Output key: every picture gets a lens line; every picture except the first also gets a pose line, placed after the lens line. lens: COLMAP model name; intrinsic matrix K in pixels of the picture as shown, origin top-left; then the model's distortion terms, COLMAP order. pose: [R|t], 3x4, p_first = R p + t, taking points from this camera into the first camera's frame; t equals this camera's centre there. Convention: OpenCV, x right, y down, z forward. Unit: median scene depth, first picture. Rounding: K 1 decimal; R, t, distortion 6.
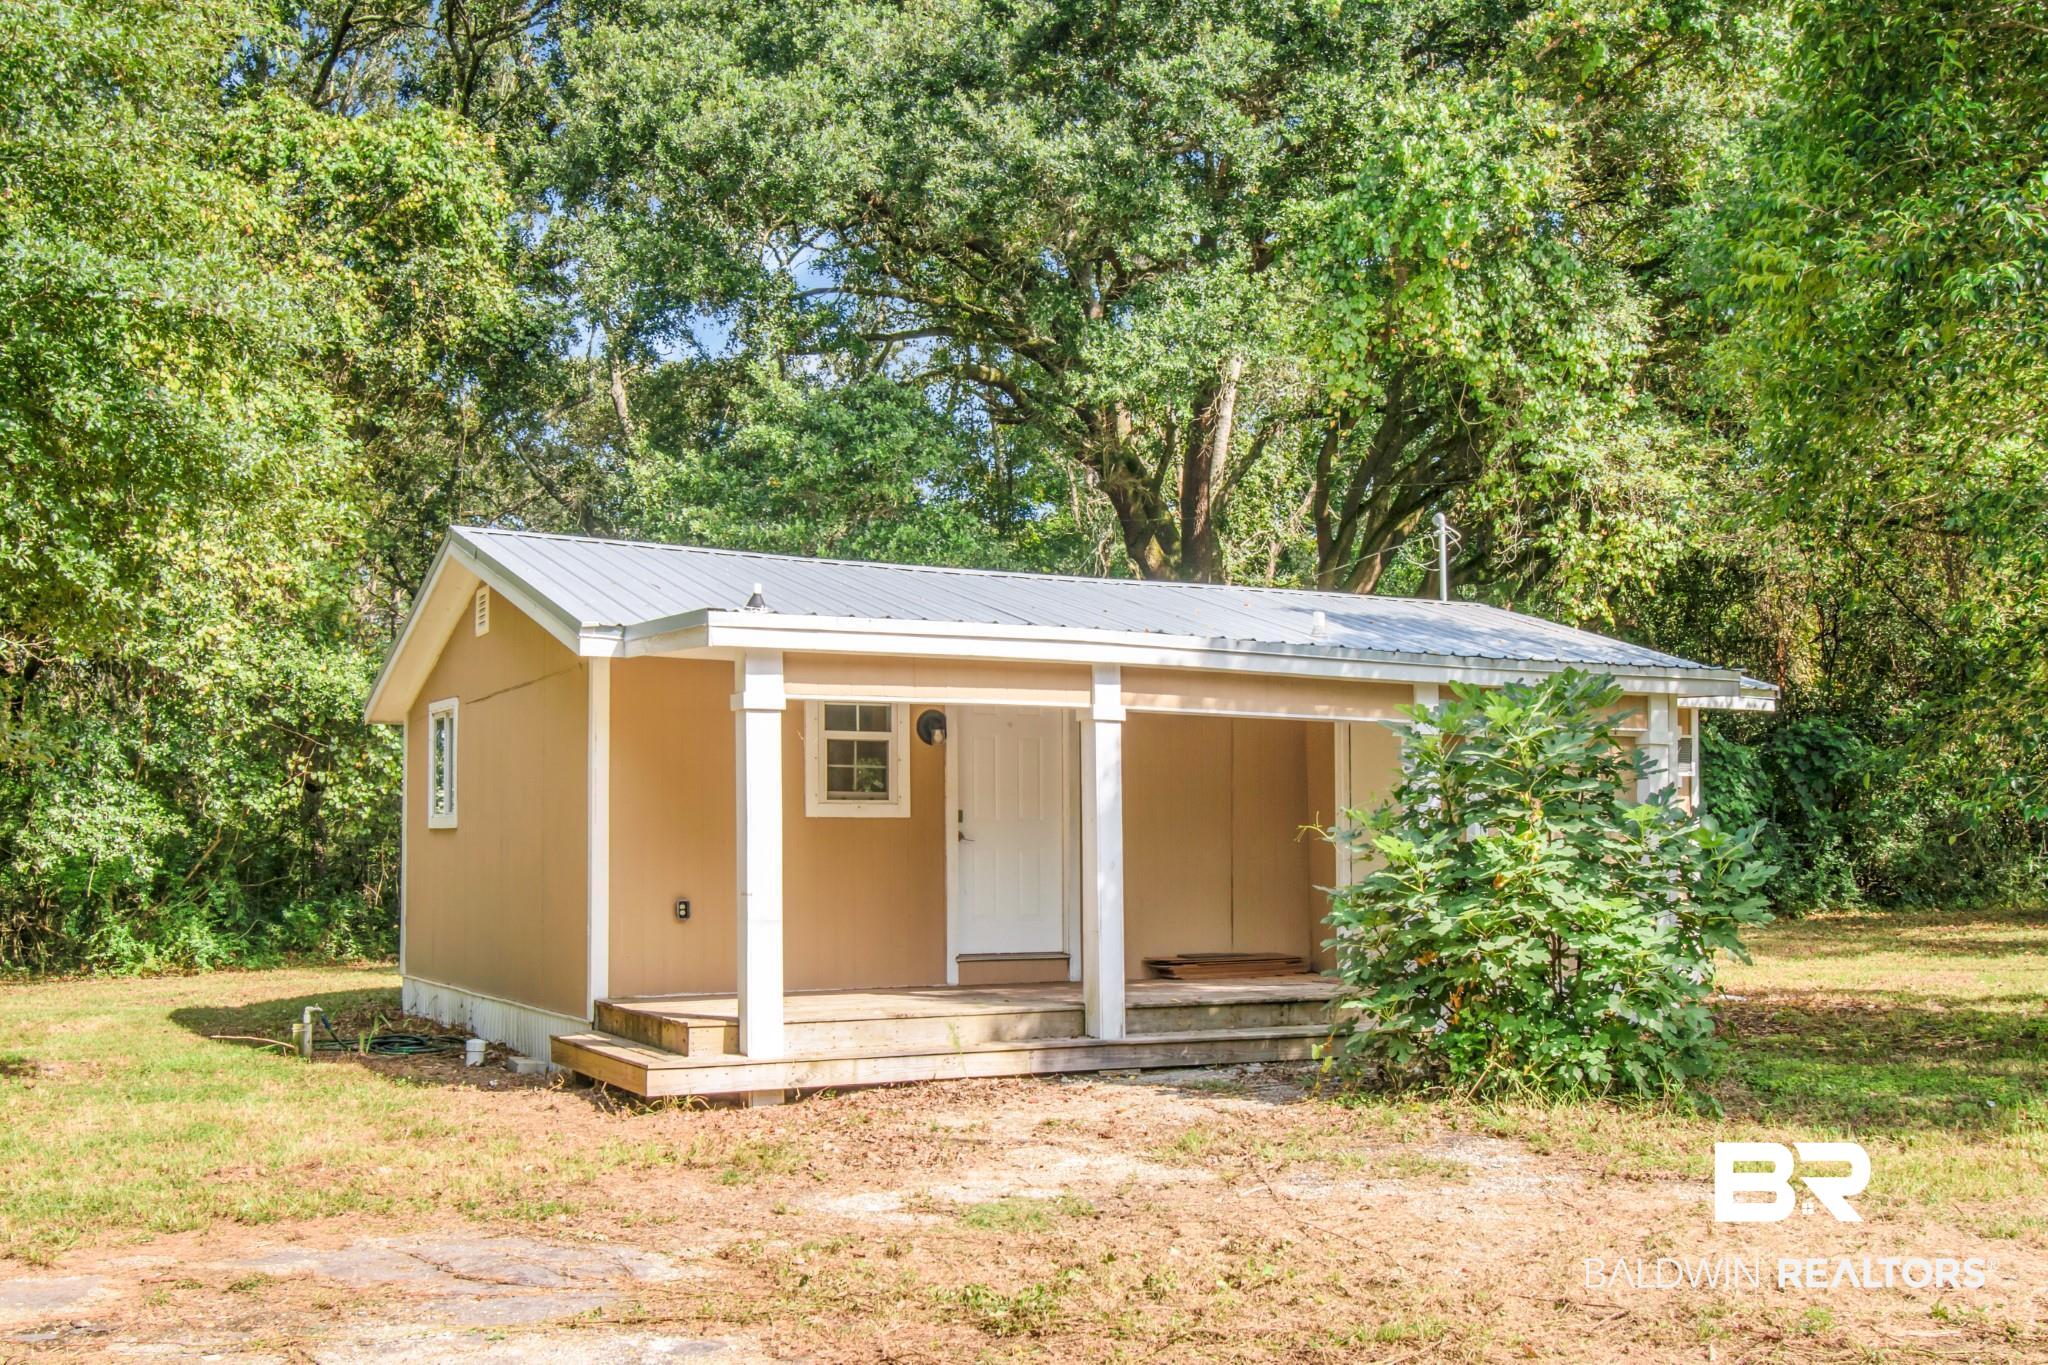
lens RADIAL K [[1871.0, 0, 1019.5], [0, 1871.0, 767.6], [0, 0, 1]] dist [-0.001123, -0.009940]
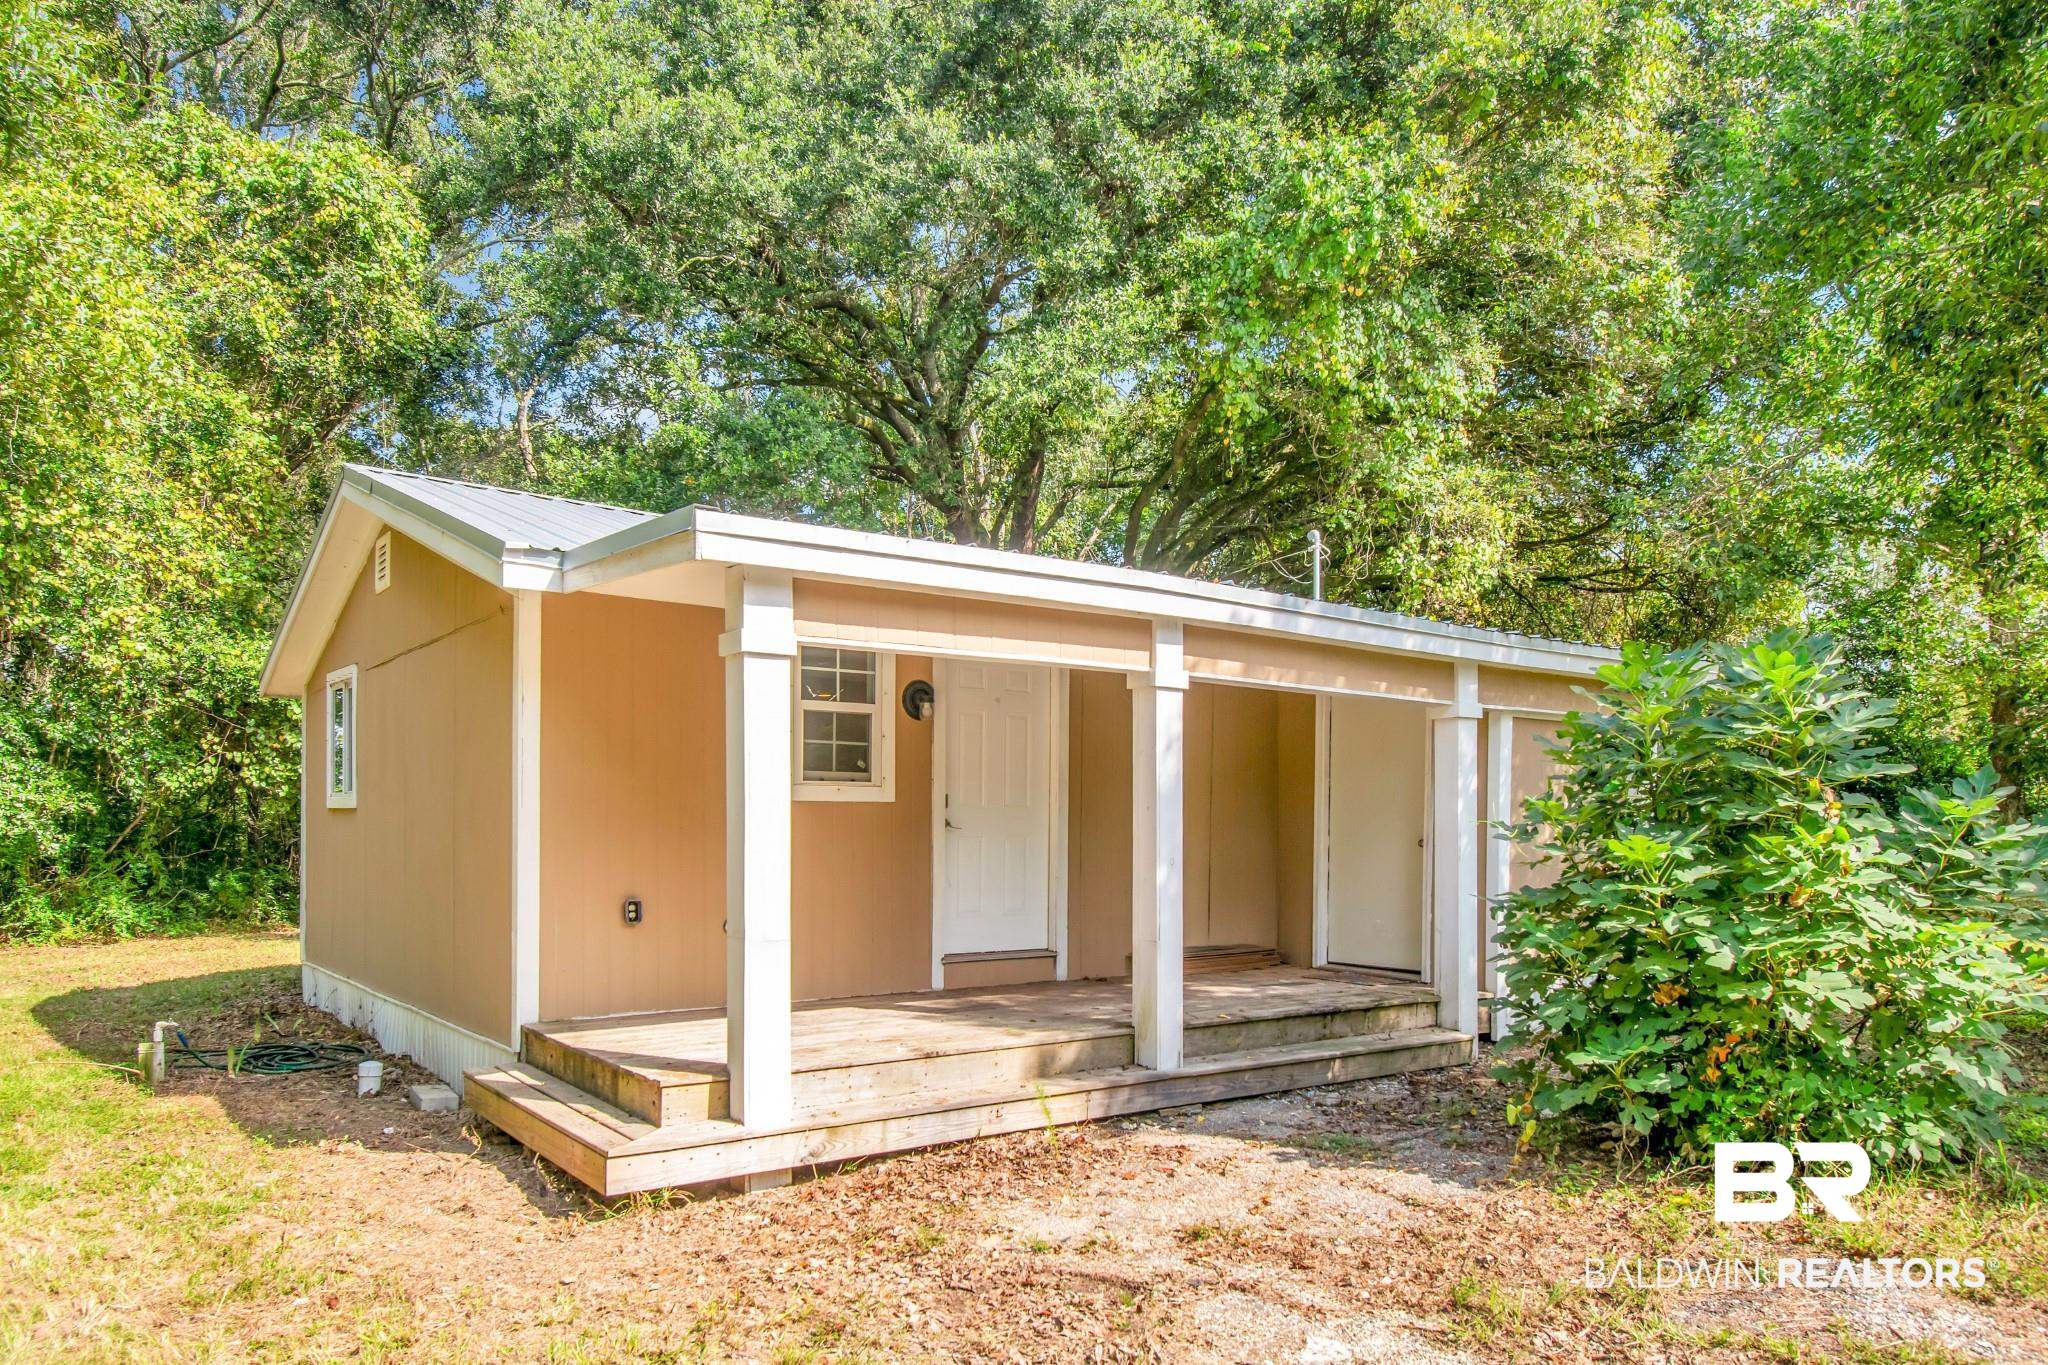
lens RADIAL K [[1333.9, 0, 1025.8], [0, 1333.9, 814.5], [0, 0, 1]] dist [0.002574, -0.006915]
pose [[0.988619, 0.007917, 0.150232, -0.054490], [-0.013367, 0.999287, 0.035299, 0.005711], [-0.149845, -0.036906, 0.988020, 0.220890]]
